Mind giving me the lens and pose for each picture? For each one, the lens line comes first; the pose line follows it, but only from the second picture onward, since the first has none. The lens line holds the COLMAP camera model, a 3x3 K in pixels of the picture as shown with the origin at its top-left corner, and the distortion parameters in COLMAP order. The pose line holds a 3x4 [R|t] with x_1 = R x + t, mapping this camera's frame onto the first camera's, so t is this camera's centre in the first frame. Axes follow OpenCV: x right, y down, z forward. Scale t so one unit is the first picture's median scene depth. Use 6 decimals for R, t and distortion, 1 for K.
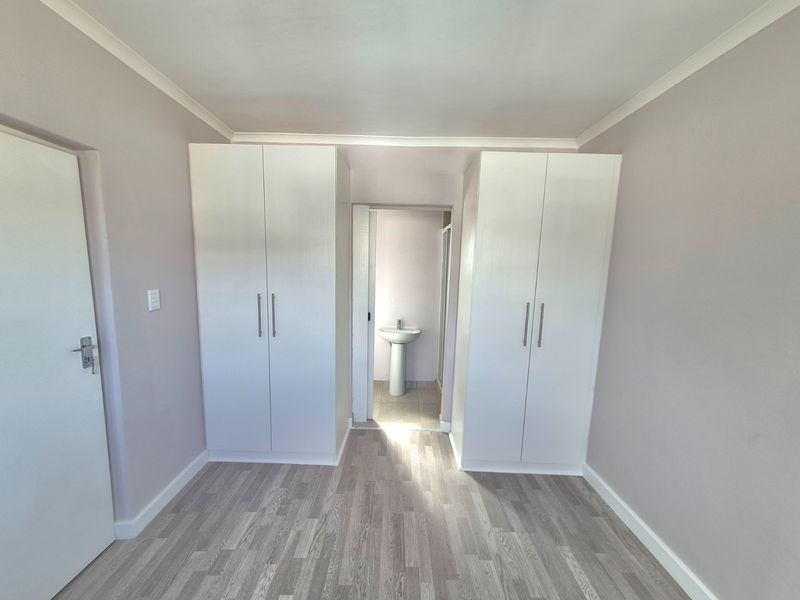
lens RADIAL K [[311.5, 0, 398.5], [0, 311.5, 301.0], [0, 0, 1]] dist [0.001725, -0.000856]
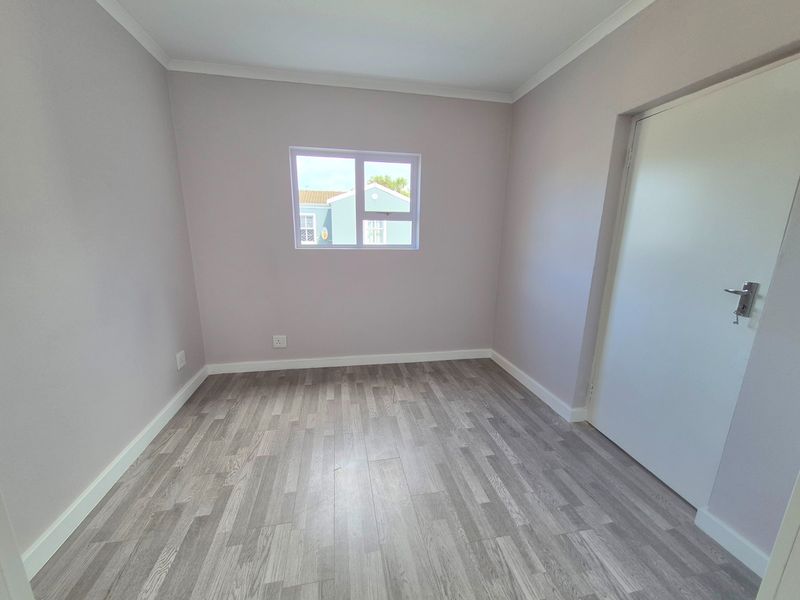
lens RADIAL K [[311.5, 0, 400.8], [0, 311.5, 307.6], [0, 0, 1]] dist [0.001725, -0.000856]
pose [[-0.980906, 0.006939, -0.194360, 0.121400], [-0.058682, 0.942226, 0.329797, -0.043833], [0.185419, 0.334905, -0.923828, 1.491686]]
